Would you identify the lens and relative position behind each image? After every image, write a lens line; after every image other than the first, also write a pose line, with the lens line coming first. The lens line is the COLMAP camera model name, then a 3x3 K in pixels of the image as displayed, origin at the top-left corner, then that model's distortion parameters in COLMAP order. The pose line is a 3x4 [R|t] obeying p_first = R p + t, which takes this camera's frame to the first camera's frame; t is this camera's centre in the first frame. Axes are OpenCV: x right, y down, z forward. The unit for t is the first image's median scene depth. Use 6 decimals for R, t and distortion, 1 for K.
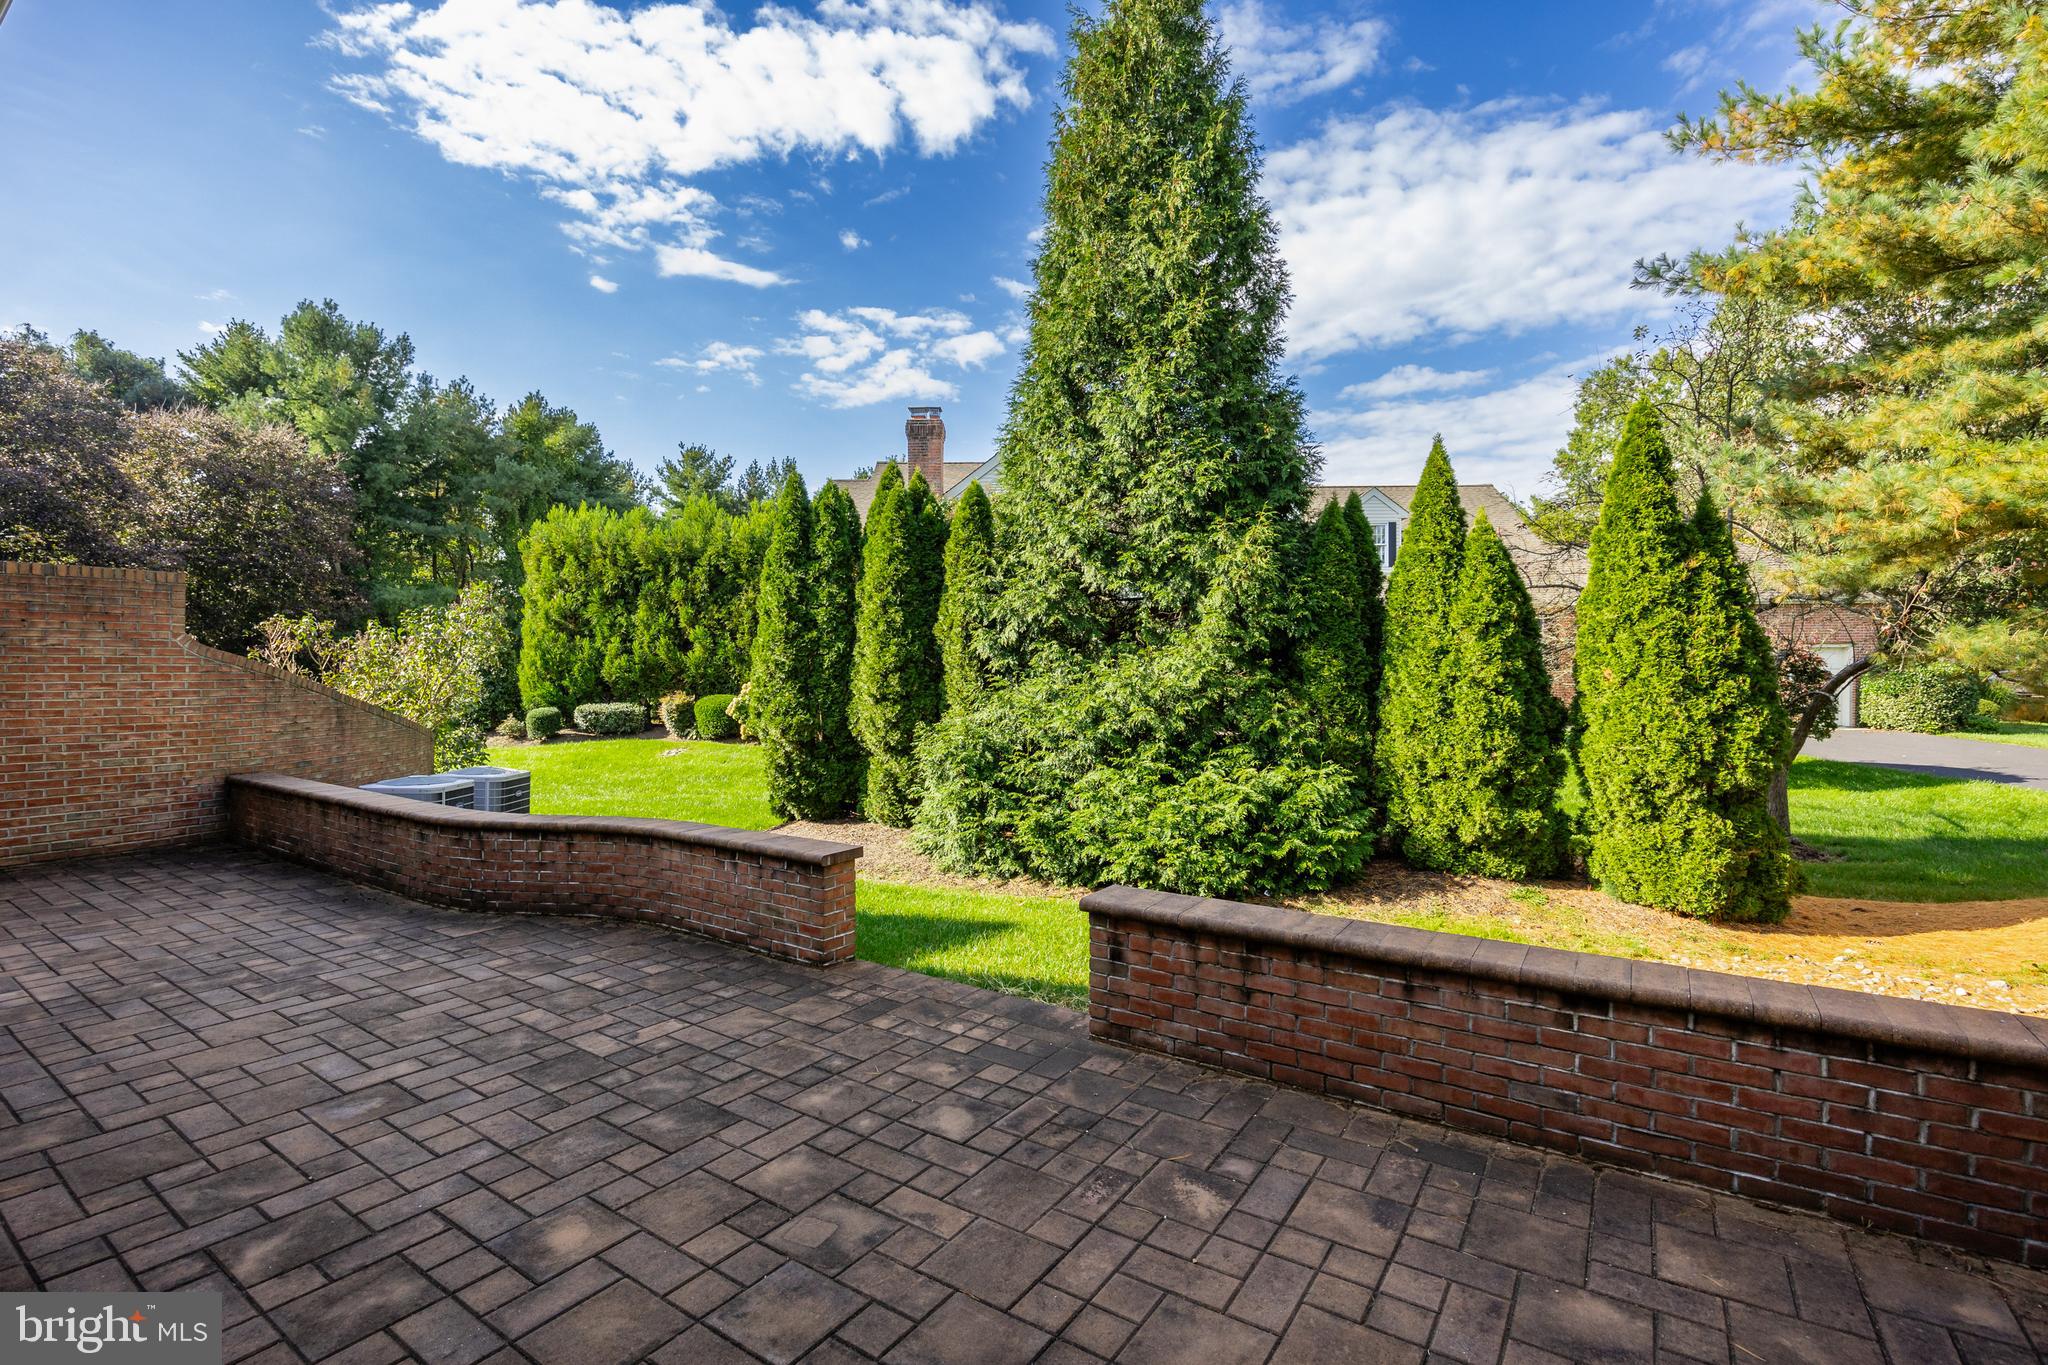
lens RADIAL K [[930.7, 0, 1020.2], [0, 930.7, 686.2], [0, 0, 1]] dist [-0.000804, -0.000985]
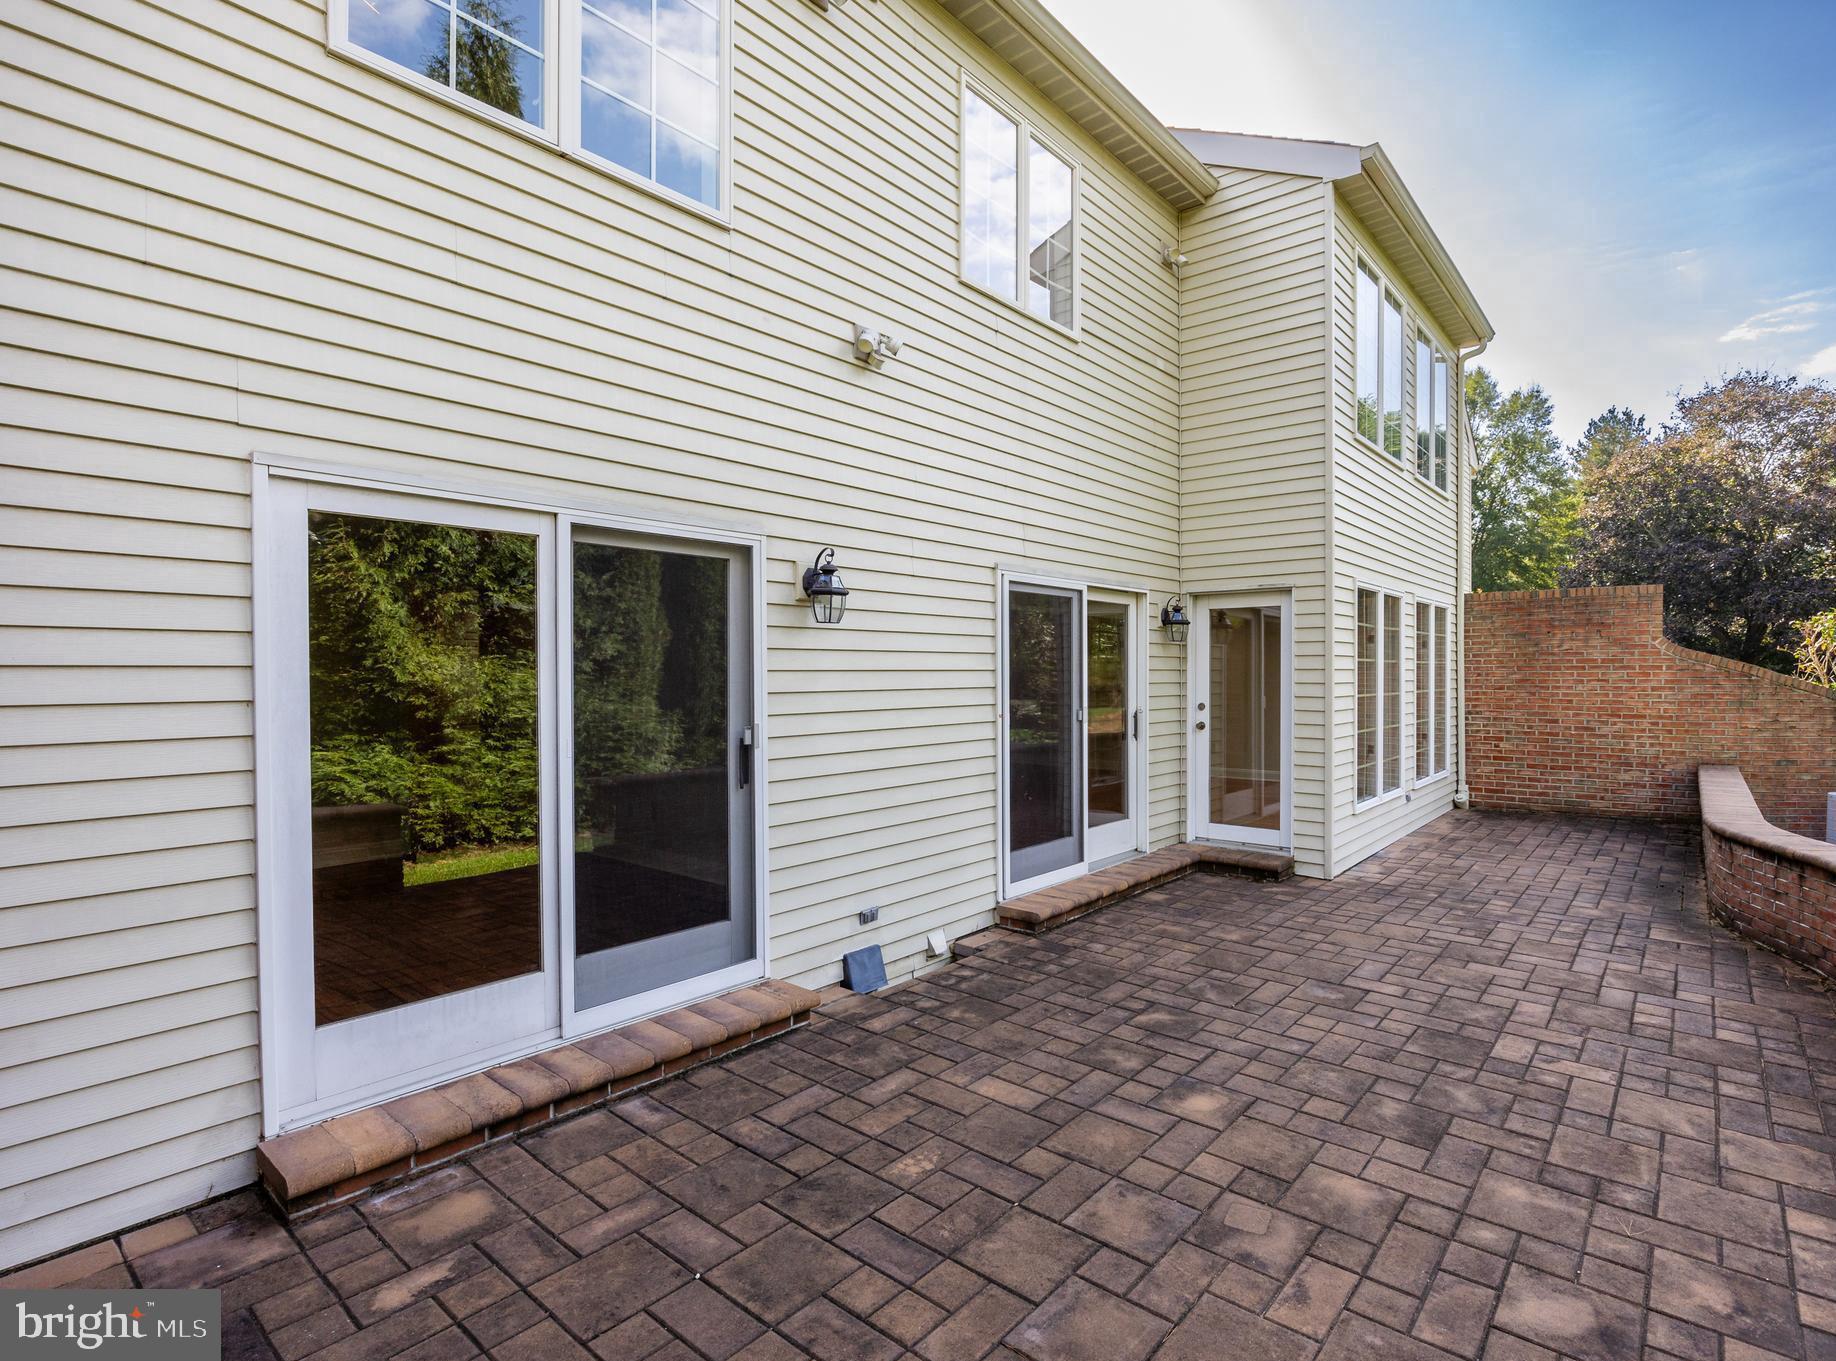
lens RADIAL K [[898.8, 0, 1029.4], [0, 898.8, 678.3], [0, 0, 1]] dist [-0.005307, -0.000228]
pose [[-0.047284, 0.003081, -0.998877, 0.478593], [-0.014027, 0.999895, 0.003748, 0.003404], [0.998783, 0.014188, -0.047236, 0.513655]]
